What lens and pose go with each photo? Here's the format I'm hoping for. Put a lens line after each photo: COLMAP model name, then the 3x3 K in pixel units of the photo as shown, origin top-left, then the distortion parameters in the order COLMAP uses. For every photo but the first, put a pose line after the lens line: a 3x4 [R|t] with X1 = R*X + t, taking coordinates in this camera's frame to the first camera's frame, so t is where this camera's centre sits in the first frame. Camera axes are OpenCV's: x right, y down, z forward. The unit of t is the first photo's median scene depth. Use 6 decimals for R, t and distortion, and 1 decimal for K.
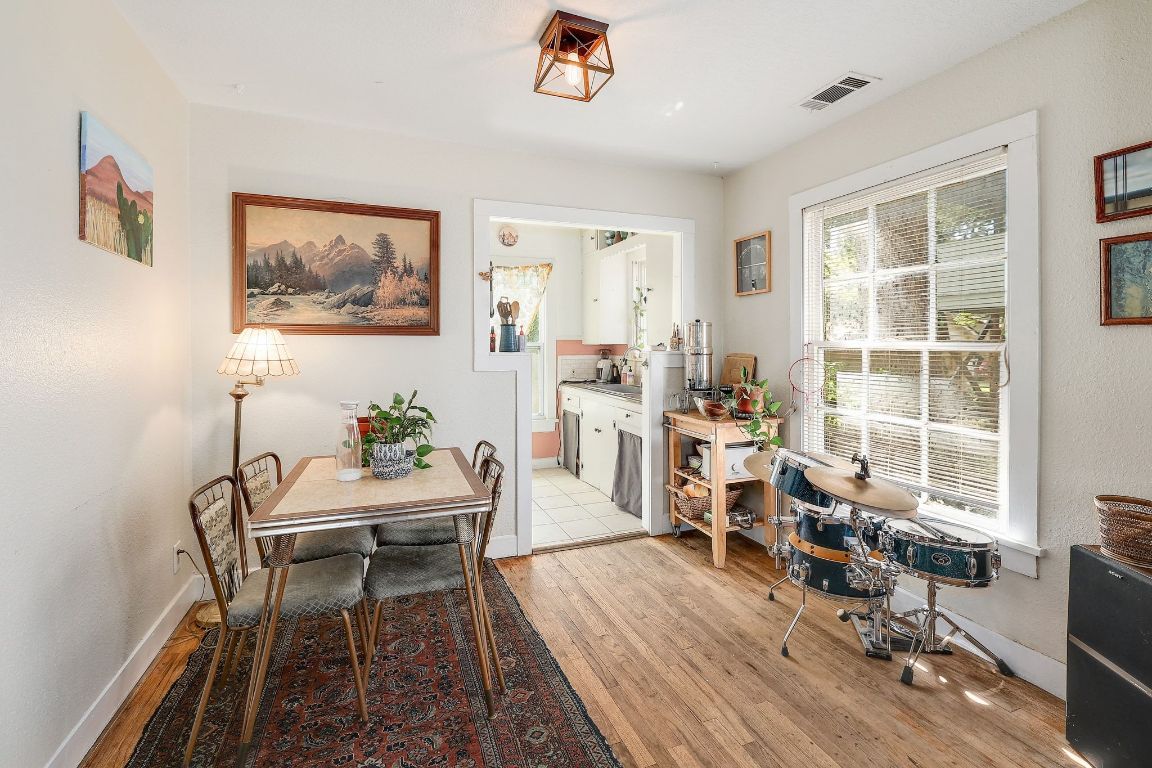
lens RADIAL K [[498.1, 0, 561.4], [0, 498.1, 355.8], [0, 0, 1]] dist [0.000814, -0.001465]
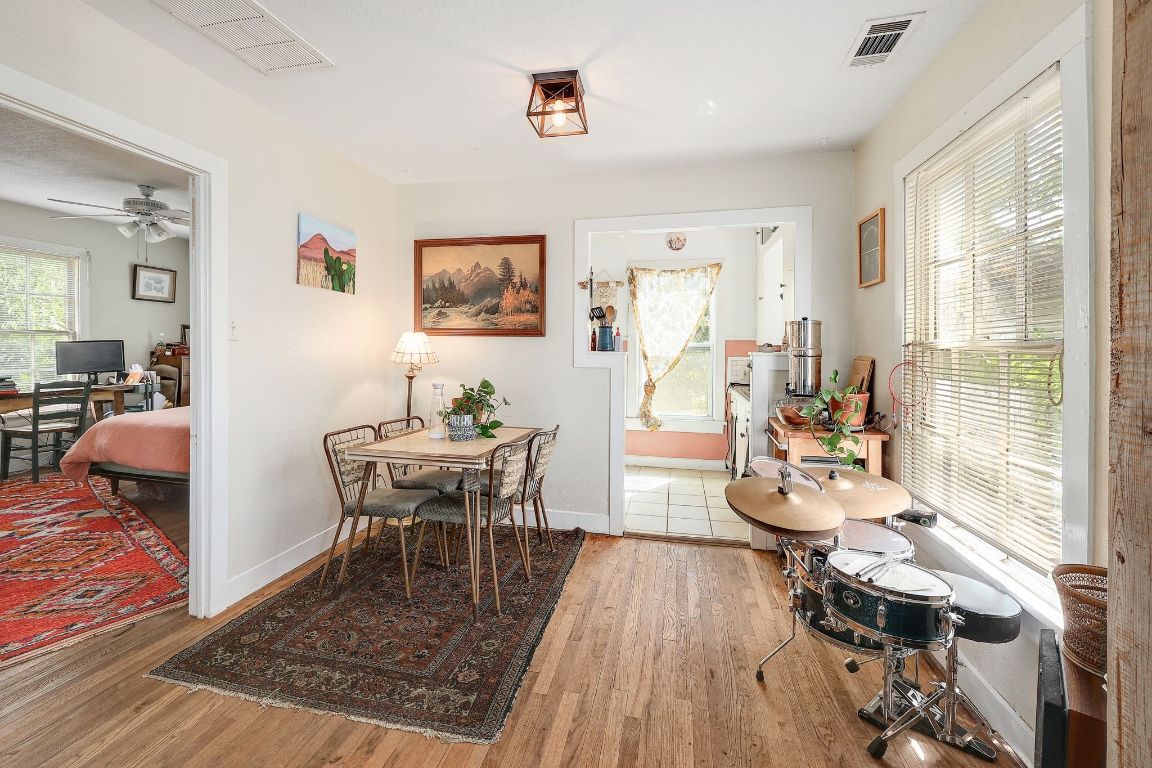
lens RADIAL K [[498.1, 0, 559.6], [0, 498.1, 356.1], [0, 0, 1]] dist [0.000814, -0.001465]
pose [[0.829751, 0.018288, -0.557834, 0.480123], [-0.020429, 0.999788, 0.002390, 0.003714], [0.557759, 0.009413, 0.829949, 0.013350]]
